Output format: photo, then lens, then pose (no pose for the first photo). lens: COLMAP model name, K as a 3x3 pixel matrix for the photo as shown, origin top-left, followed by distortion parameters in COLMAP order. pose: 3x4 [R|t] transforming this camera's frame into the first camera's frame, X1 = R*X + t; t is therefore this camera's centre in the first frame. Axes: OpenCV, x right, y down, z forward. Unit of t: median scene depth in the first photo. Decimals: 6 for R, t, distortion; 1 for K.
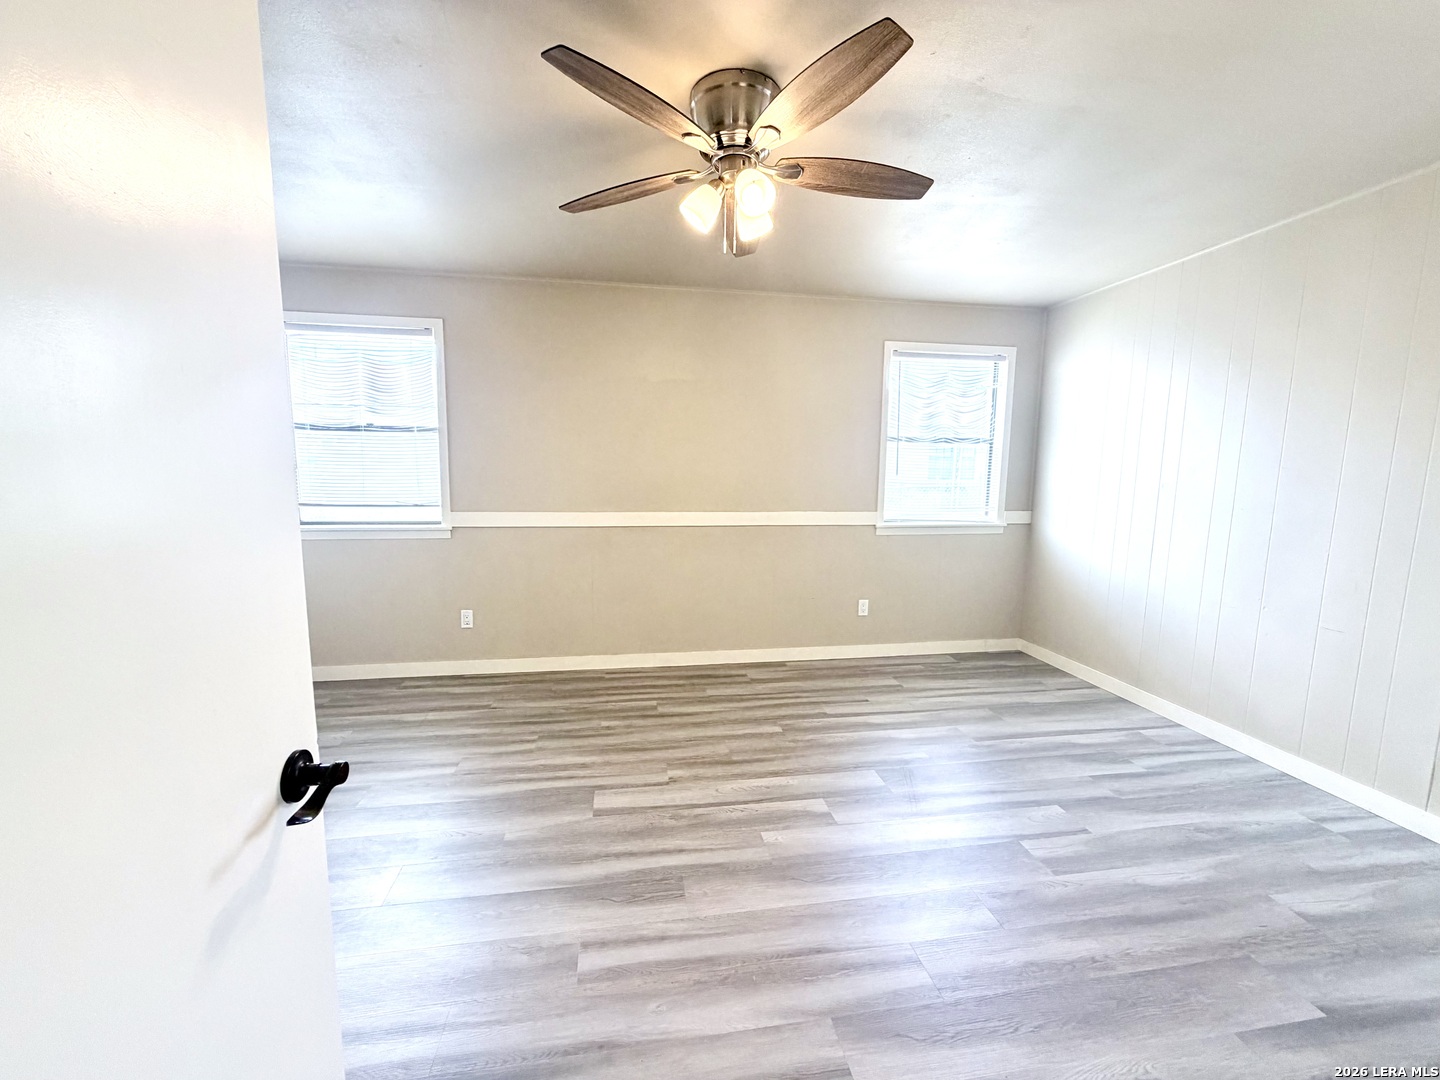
lens RADIAL K [[572.3, 0, 719.0], [0, 572.3, 537.2], [0, 0, 1]] dist [0.001376, 0.000048]
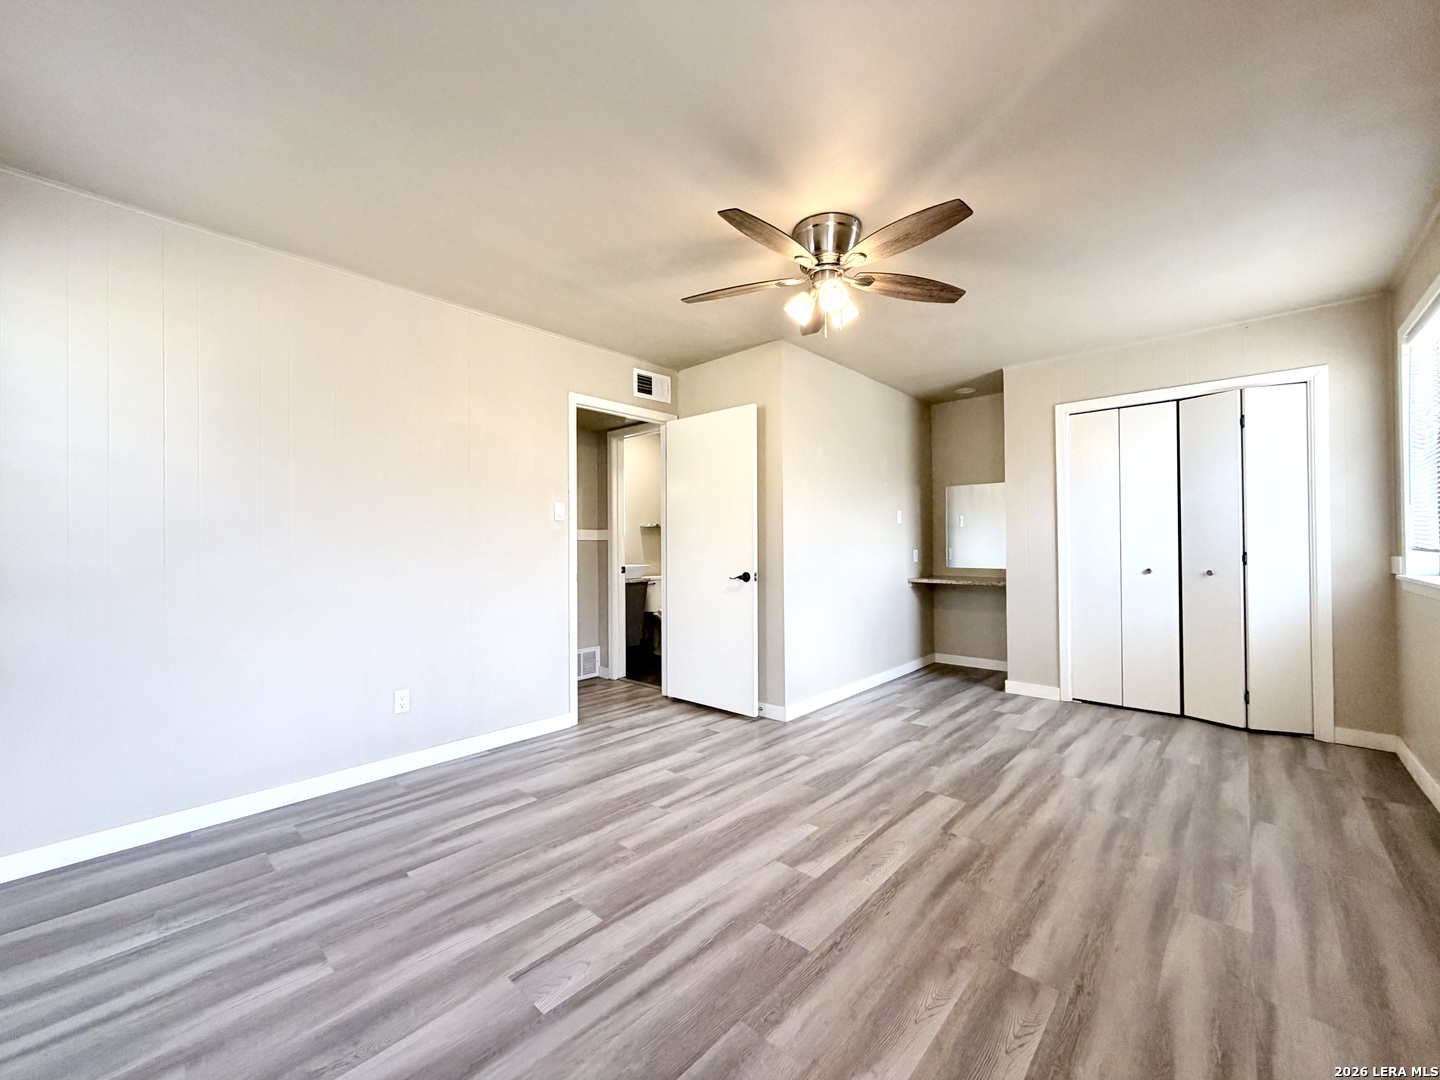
lens RADIAL K [[572.3, 0, 721.1], [0, 572.3, 539.6], [0, 0, 1]] dist [0.001376, 0.000048]
pose [[-0.778879, -0.008652, -0.627115, 0.768376], [-0.075477, 0.993931, 0.080030, -0.084822], [0.622616, 0.109667, -0.774805, 1.416923]]
